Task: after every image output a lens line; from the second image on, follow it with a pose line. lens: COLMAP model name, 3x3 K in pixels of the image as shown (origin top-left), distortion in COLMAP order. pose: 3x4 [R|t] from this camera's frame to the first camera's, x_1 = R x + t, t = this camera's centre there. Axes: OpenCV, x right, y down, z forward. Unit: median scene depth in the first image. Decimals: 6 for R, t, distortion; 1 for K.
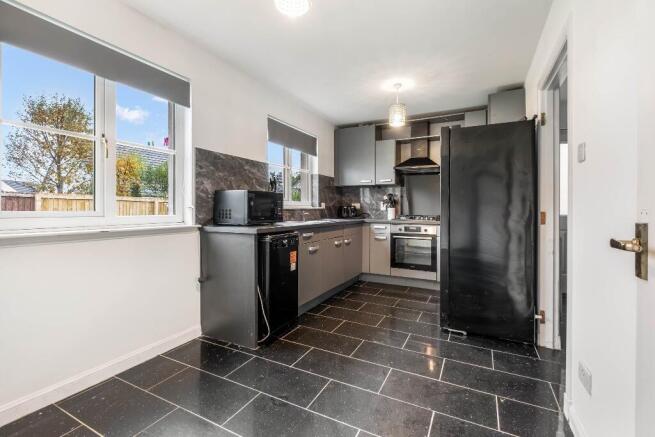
lens RADIAL K [[290.0, 0, 326.7], [0, 290.0, 210.2], [0, 0, 1]] dist [0.001141, -0.000255]
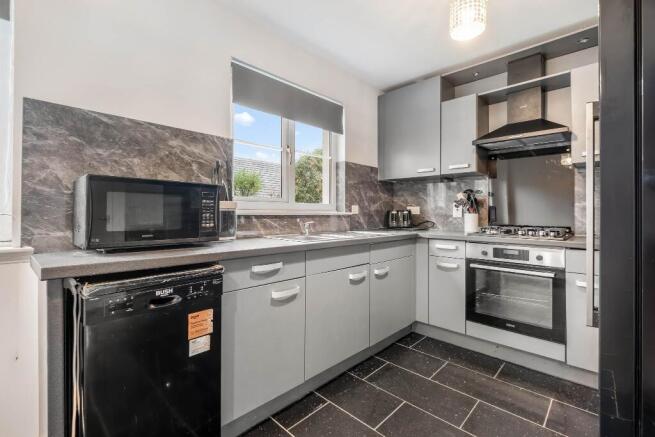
lens RADIAL K [[290.0, 0, 331.6], [0, 290.0, 213.9], [0, 0, 1]] dist [-0.002196, -0.000532]
pose [[0.959741, -0.001572, -0.280882, 0.135608], [0.000033, 0.999985, -0.005484, -0.003879], [0.280886, 0.005253, 0.959727, 0.413286]]
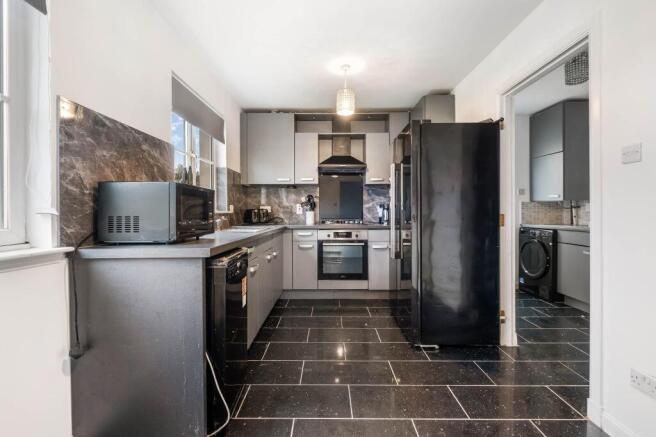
lens RADIAL K [[300.7, 0, 325.9], [0, 300.7, 213.1], [0, 0, 1]] dist [-0.001561, -0.000379]
pose [[0.891489, -0.009978, 0.452933, -0.171070], [0.010282, 0.999946, 0.001791, -0.003815], [-0.452926, 0.003060, 0.891543, 0.198564]]
